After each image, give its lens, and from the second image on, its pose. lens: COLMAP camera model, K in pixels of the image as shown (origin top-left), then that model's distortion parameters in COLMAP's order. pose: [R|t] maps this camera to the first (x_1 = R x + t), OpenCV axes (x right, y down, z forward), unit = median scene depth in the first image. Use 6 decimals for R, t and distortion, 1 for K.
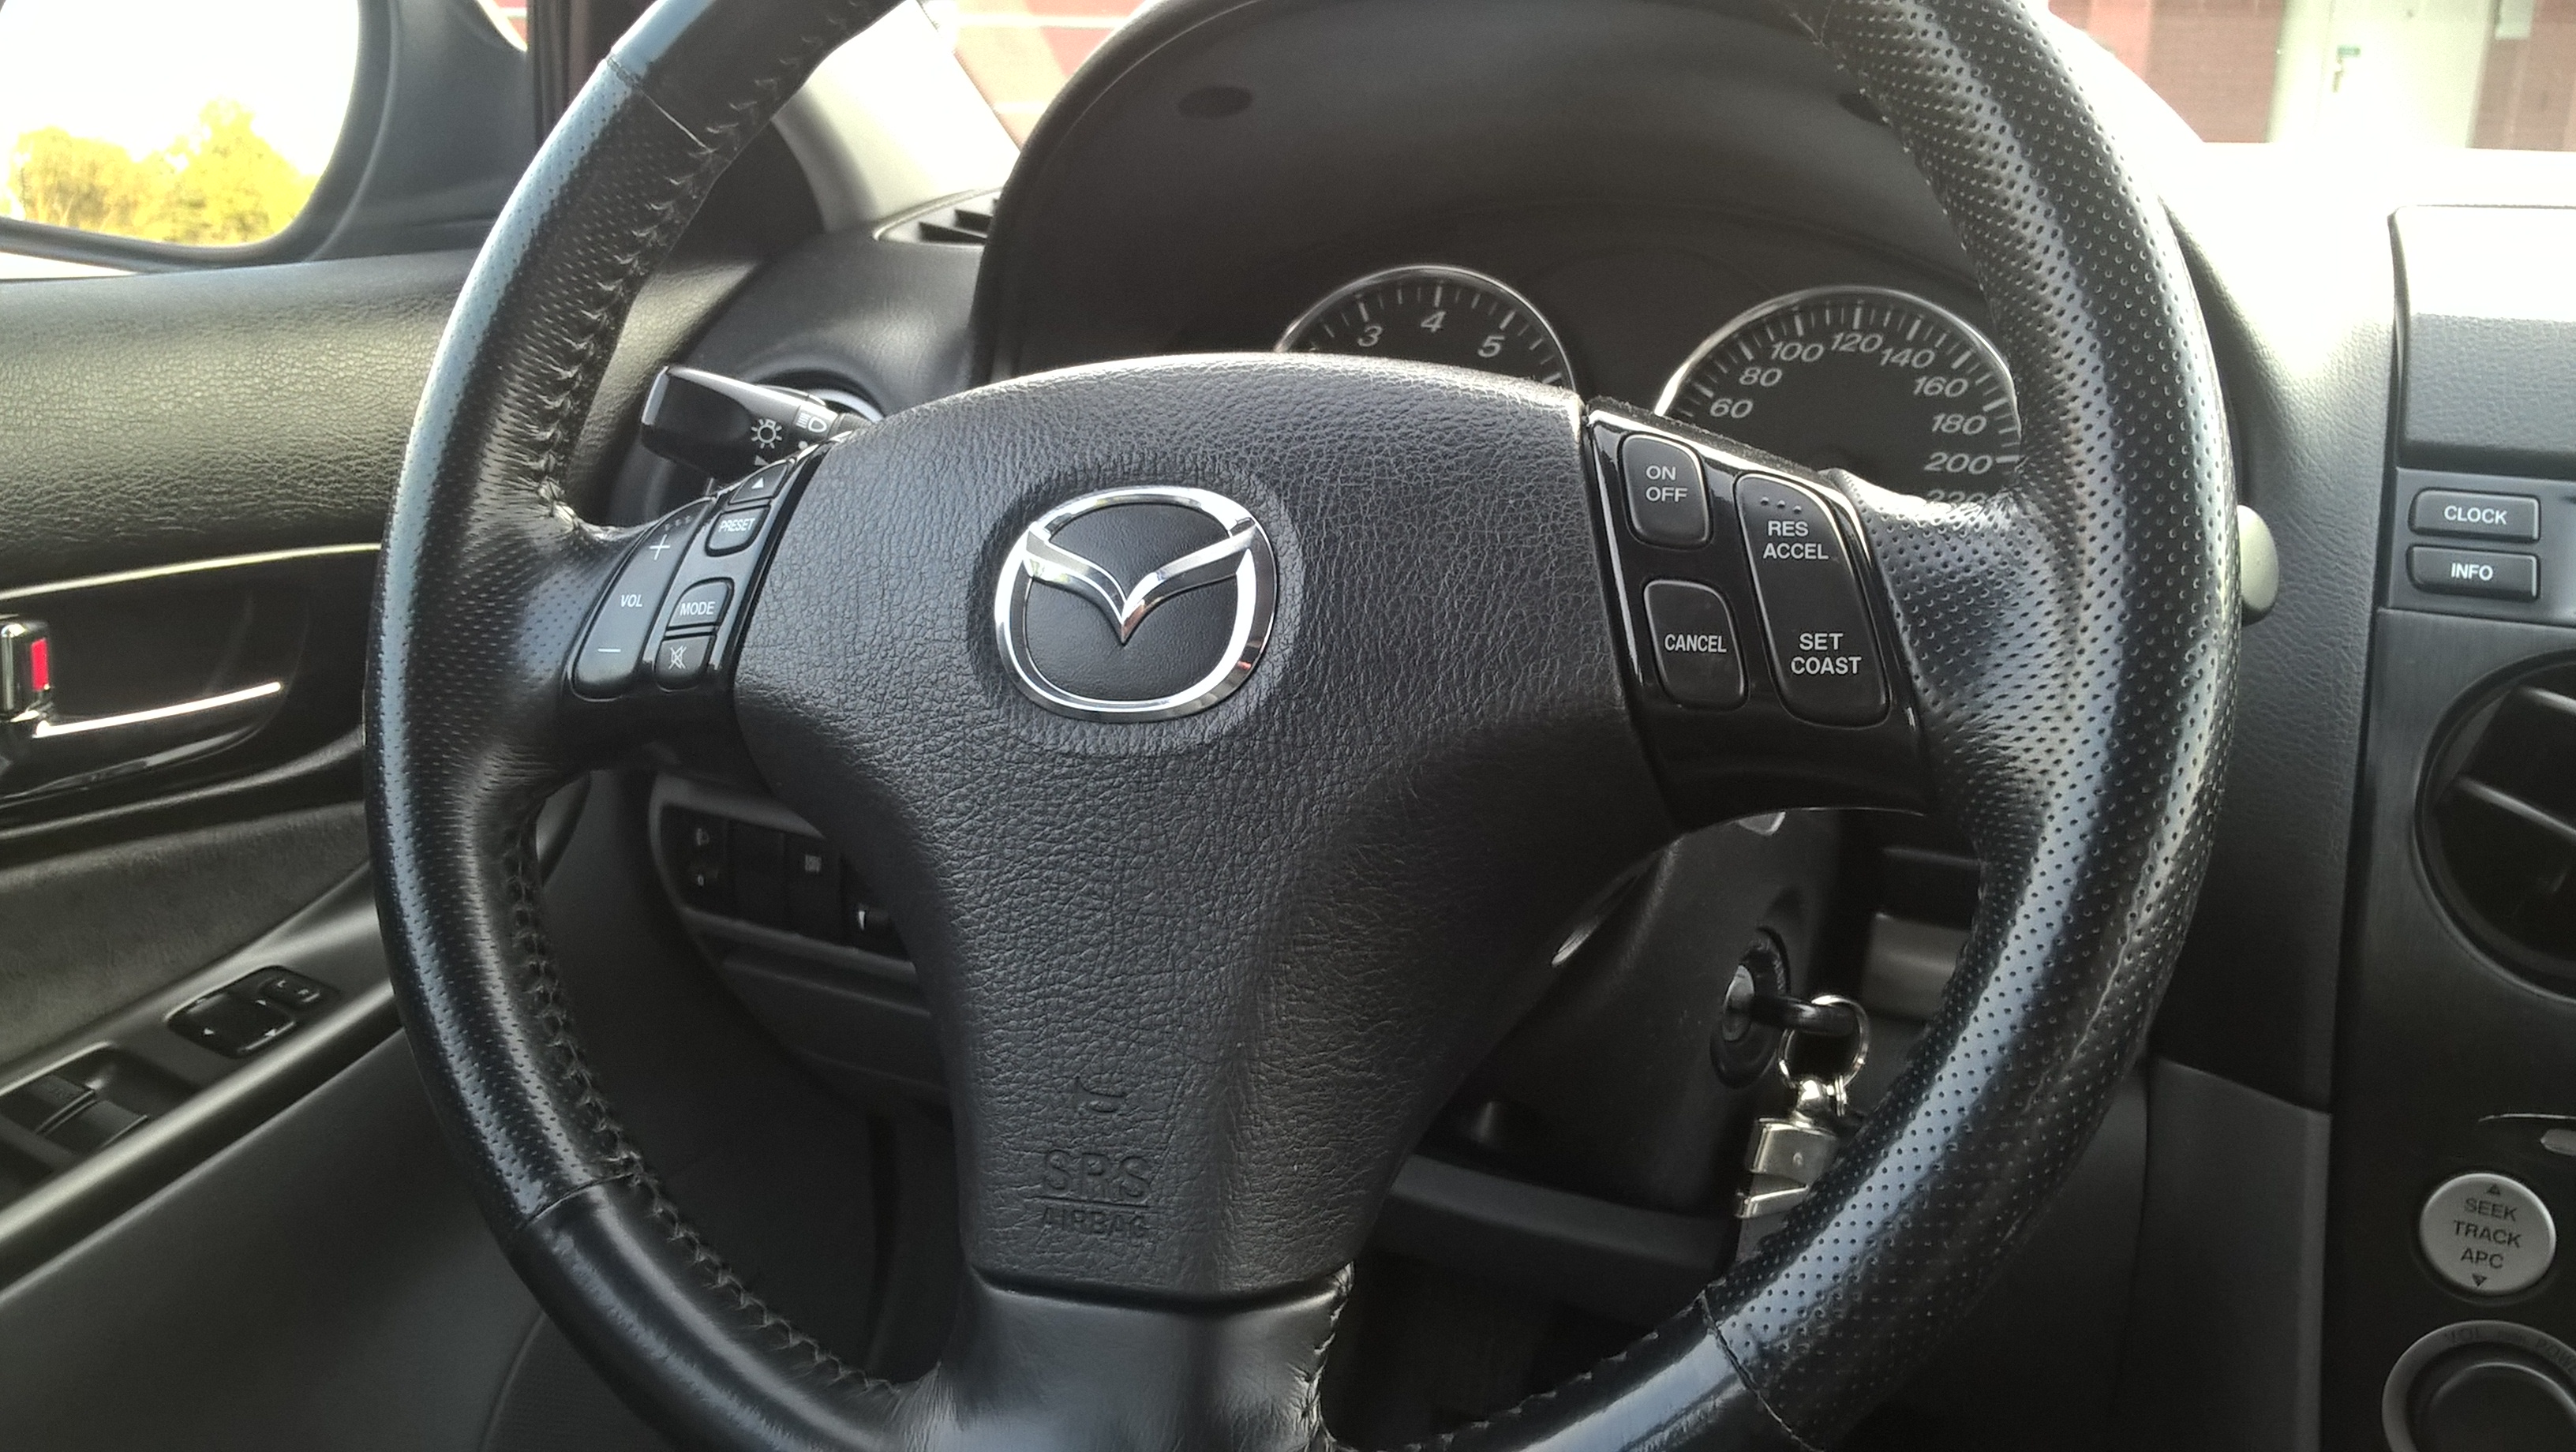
lens RADIAL K [[2123.8, 0, 1288.0], [0, 2123.8, 726.0], [0, 0, 1]] dist [0.020760, -0.096751]
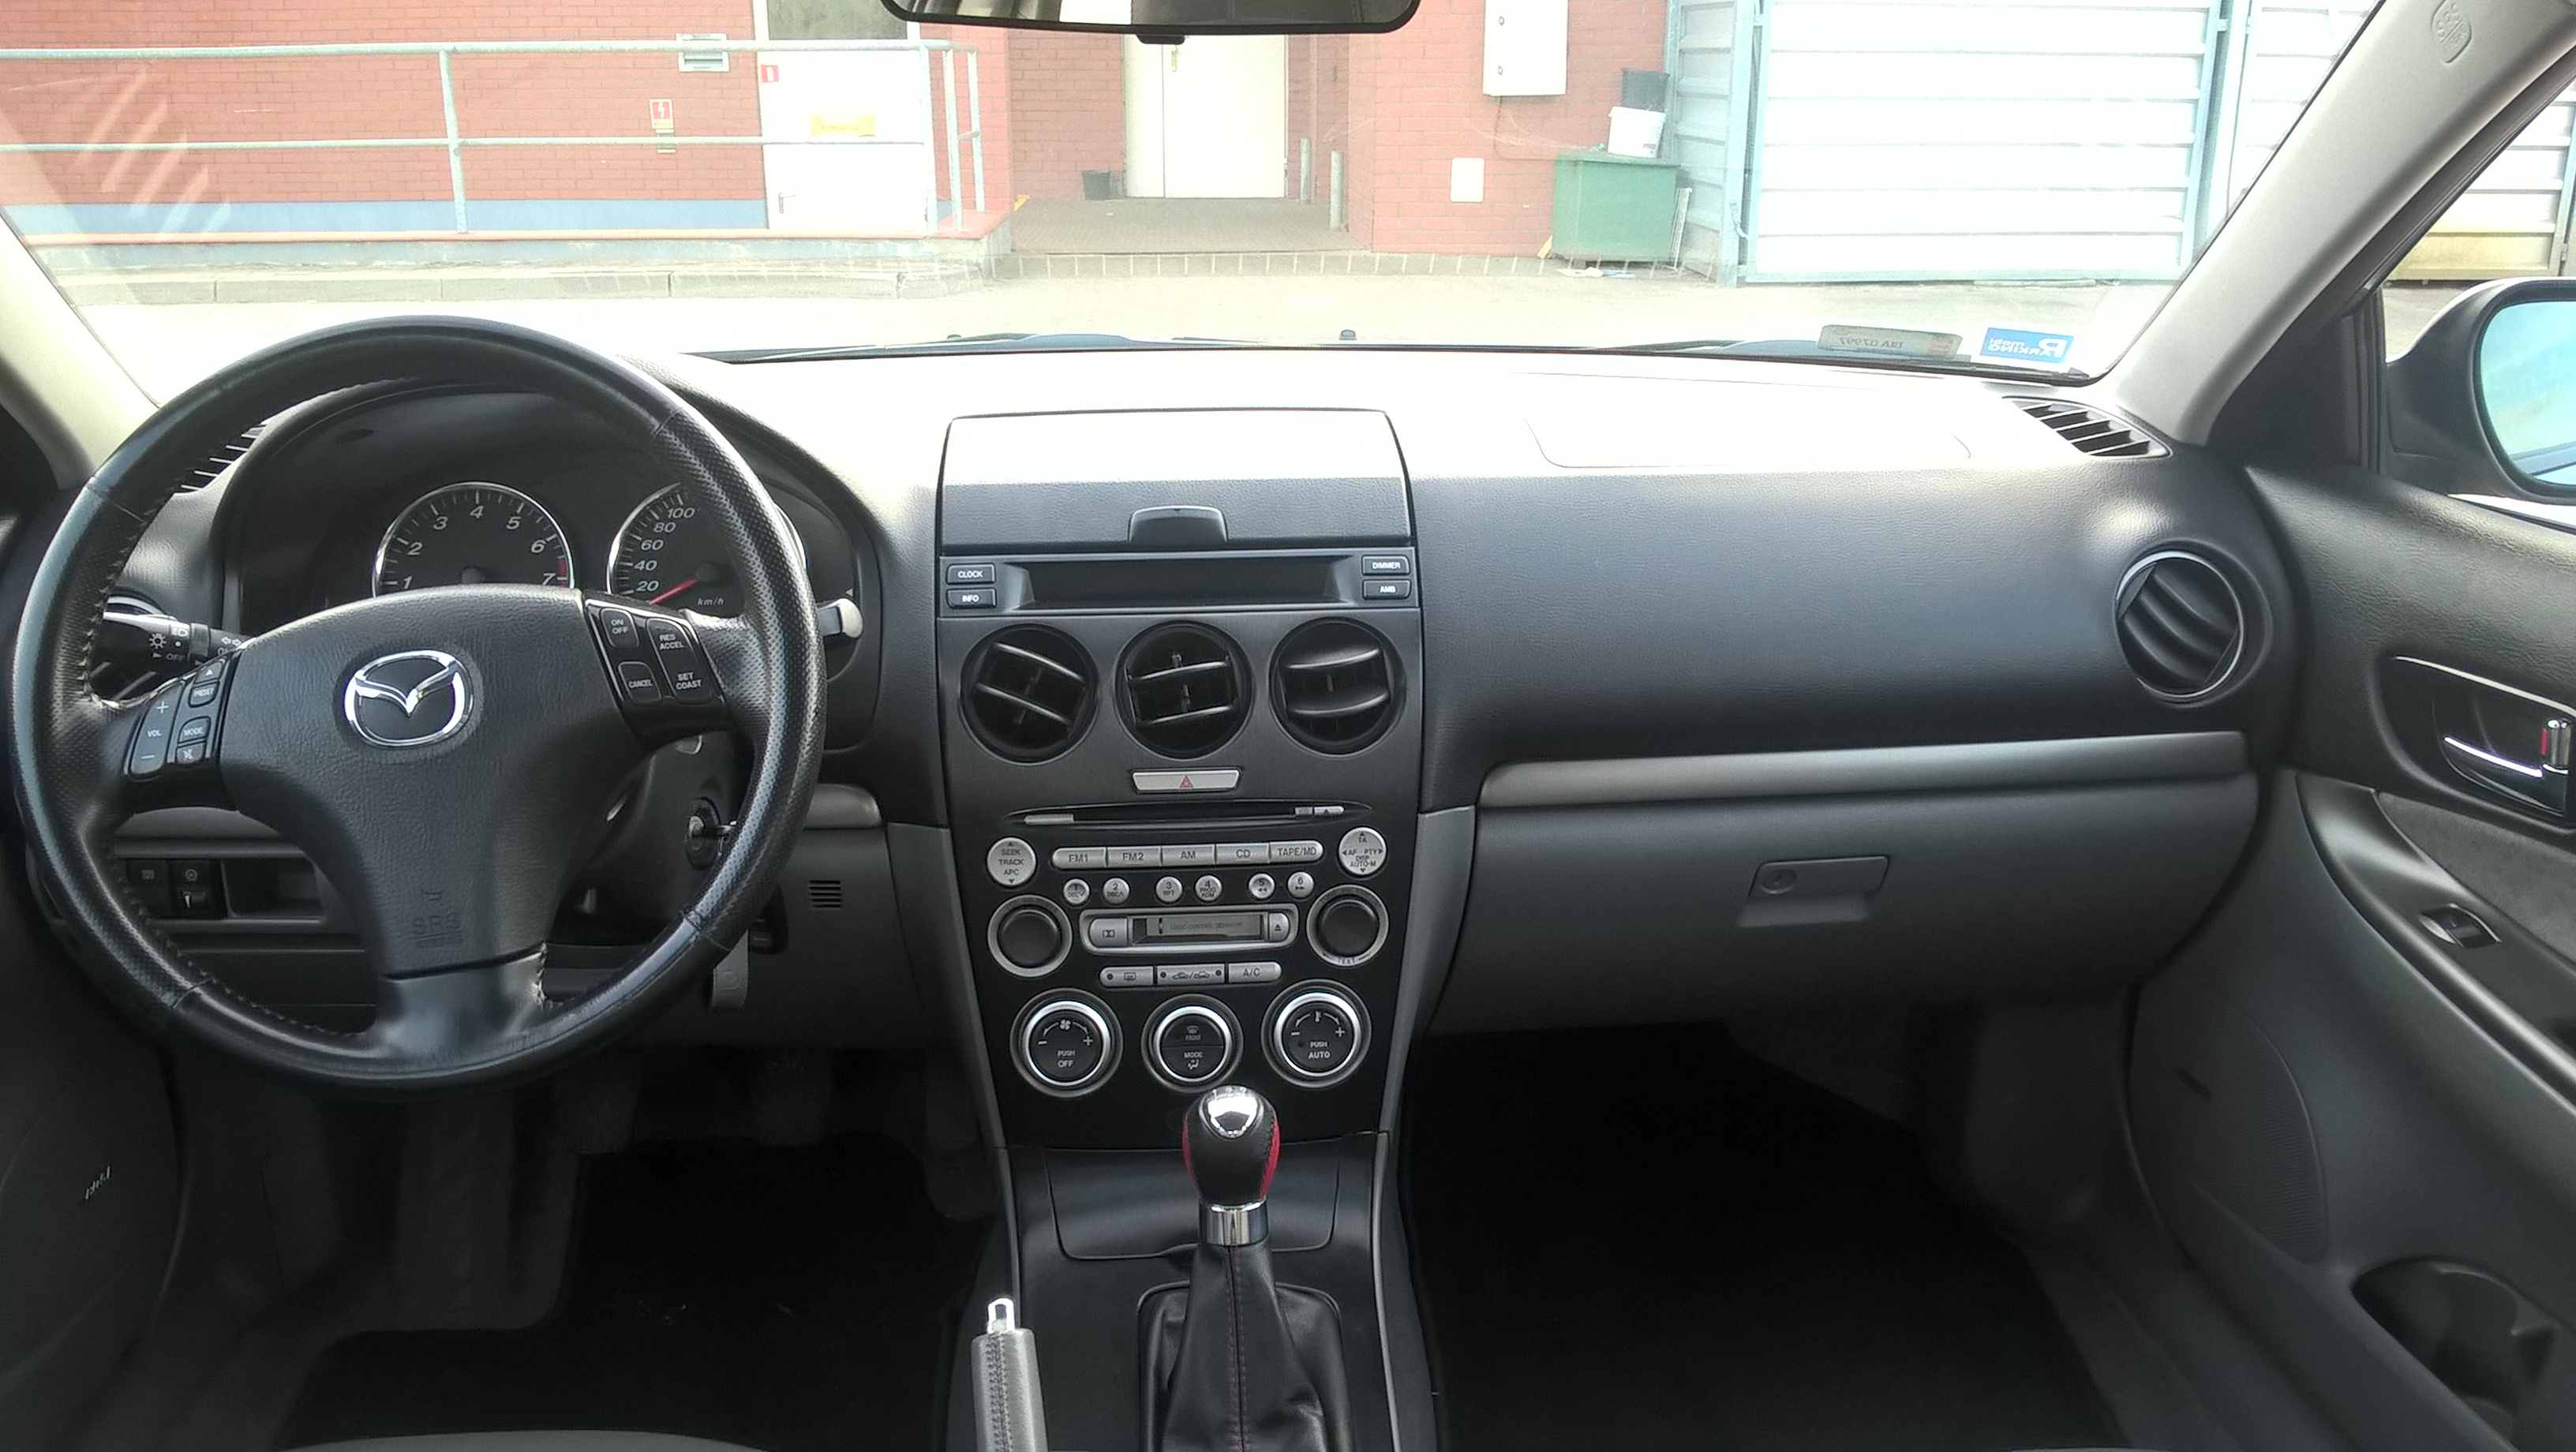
lens RADIAL K [[1917.8, 0, 1288.0], [0, 1917.8, 726.0], [0, 0, 1]] dist [0.002996, -0.114486]
pose [[0.872055, -0.161659, 0.461937, -0.186650], [0.152170, 0.986650, 0.058017, -0.000965], [-0.465149, 0.019699, 0.885013, -1.276266]]
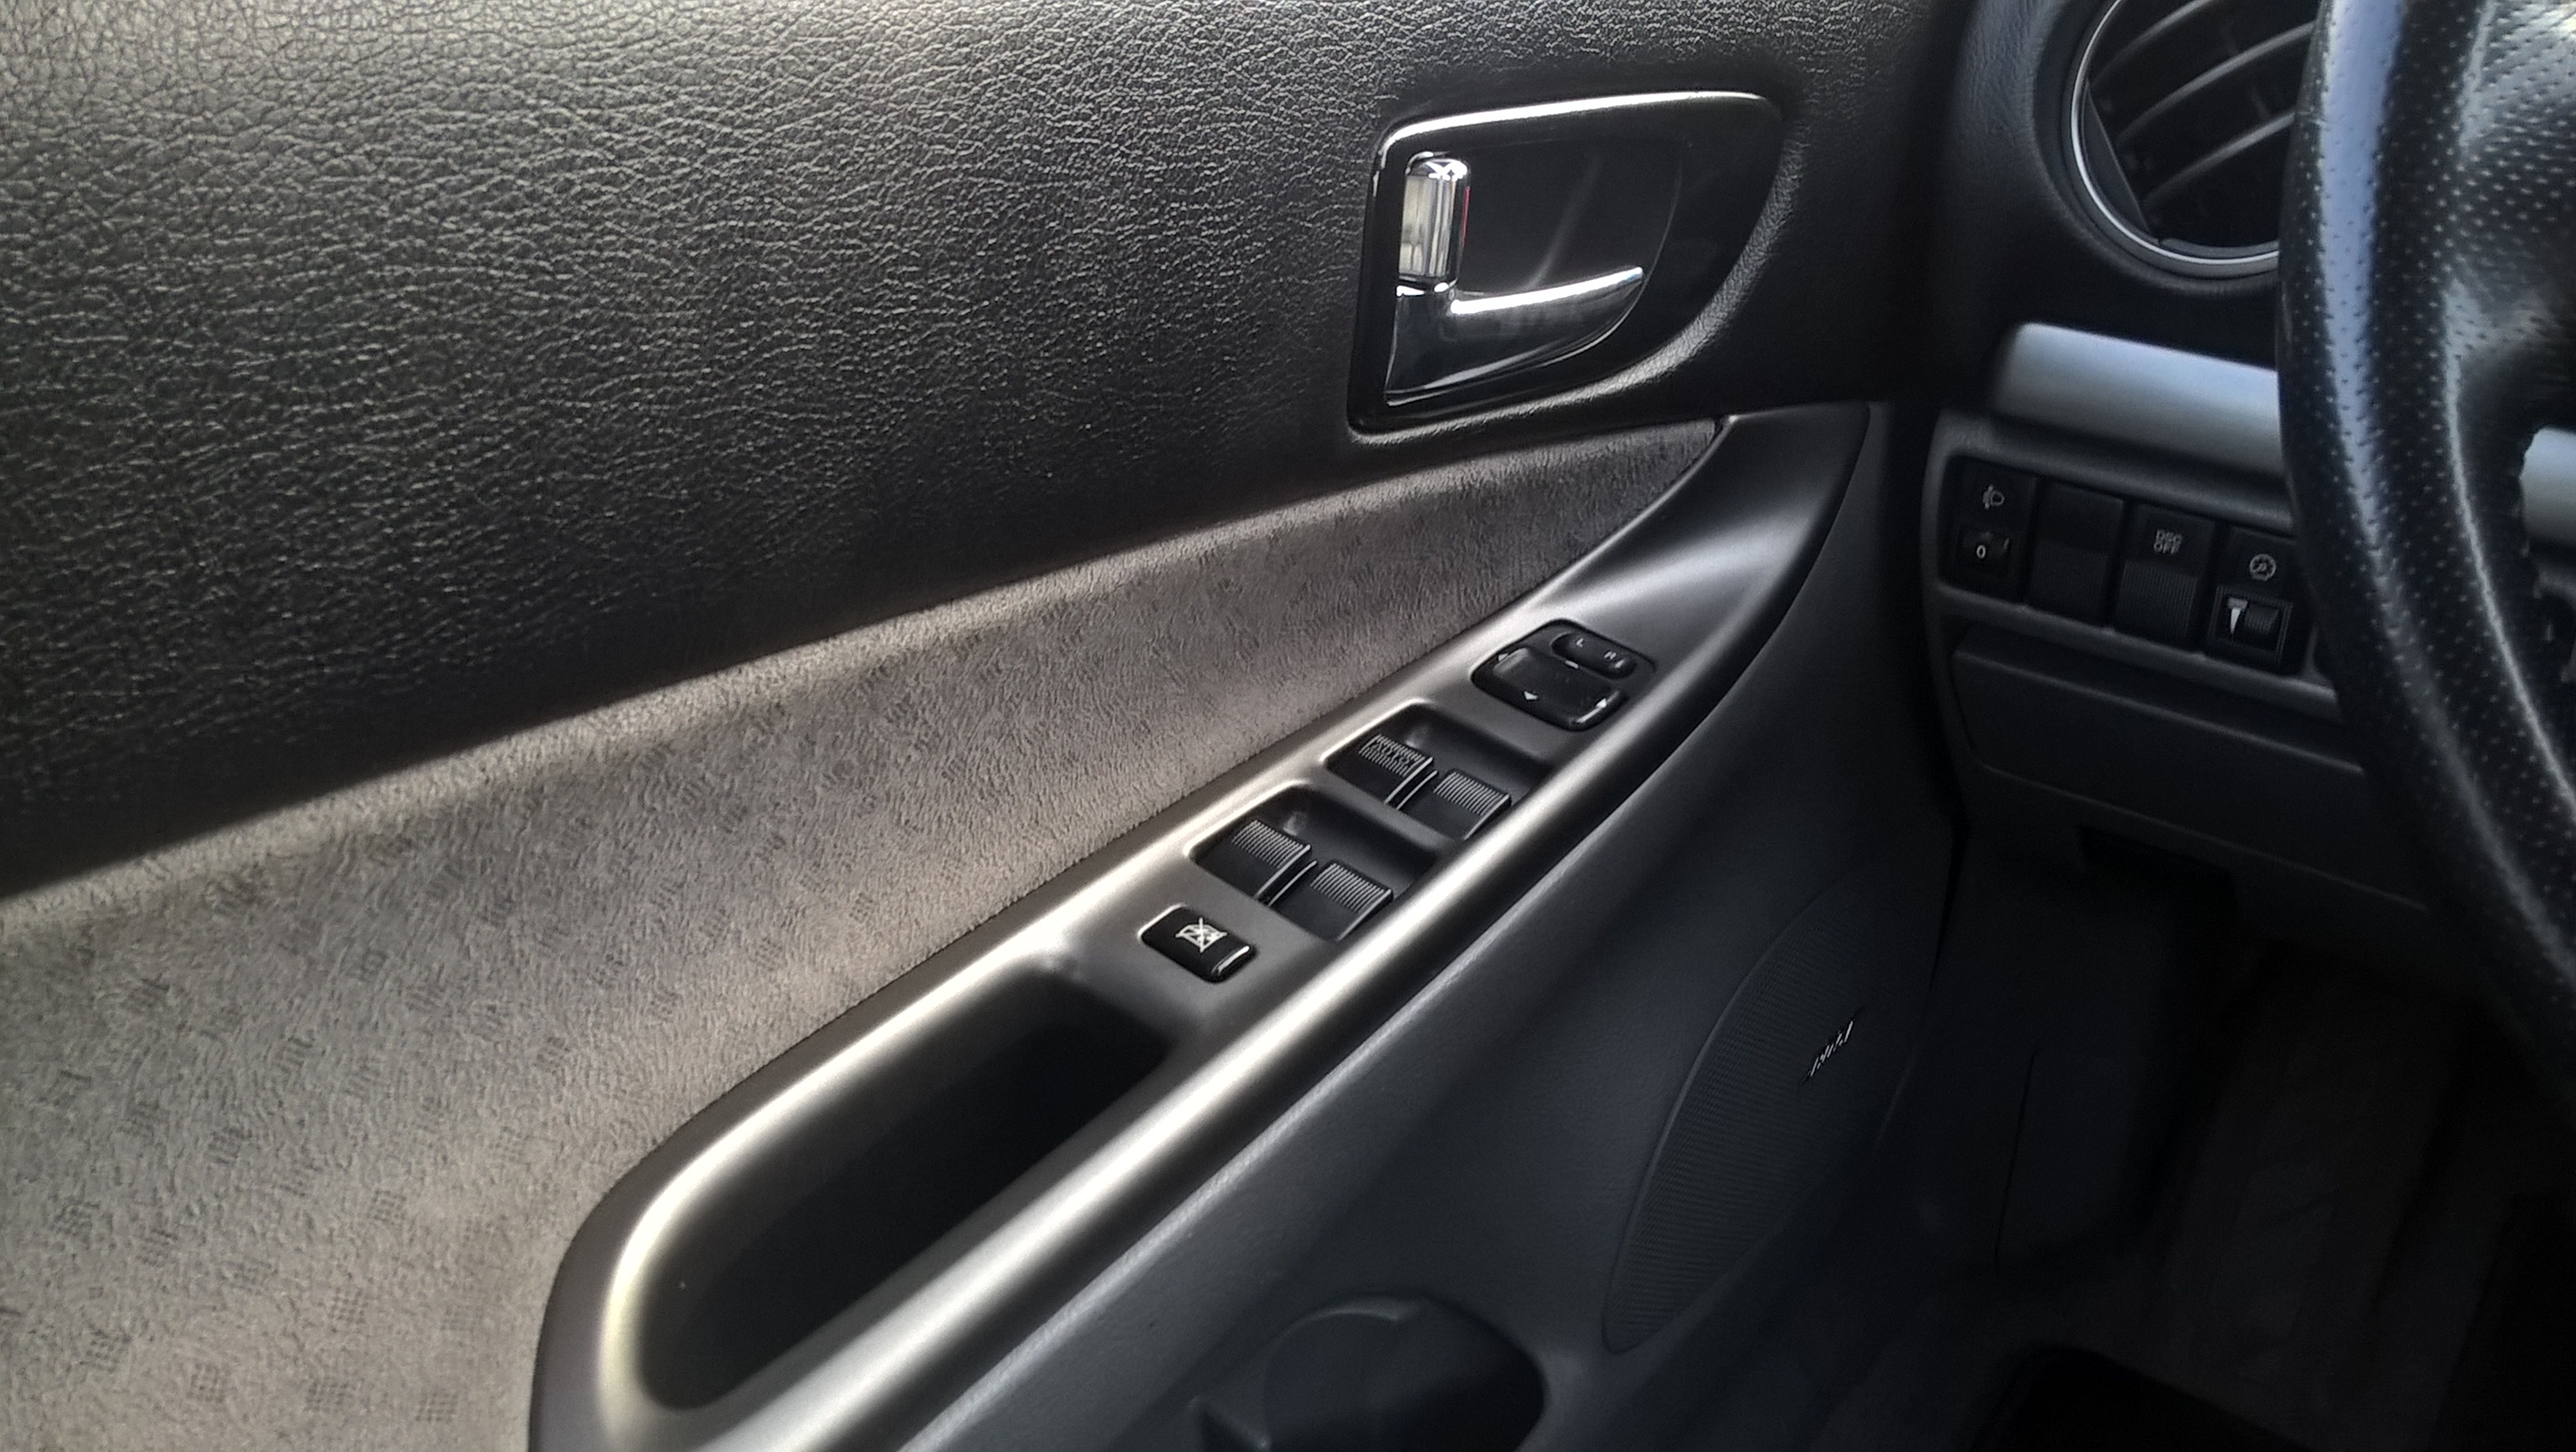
lens RADIAL K [[2123.8, 0, 1288.0], [0, 2123.8, 726.0], [0, 0, 1]] dist [0.020760, -0.096751]
pose [[0.962741, 0.094617, -0.253334, -0.565162], [-0.055558, 0.986014, 0.157127, 0.045621], [0.264658, -0.137198, 0.954533, 0.271226]]
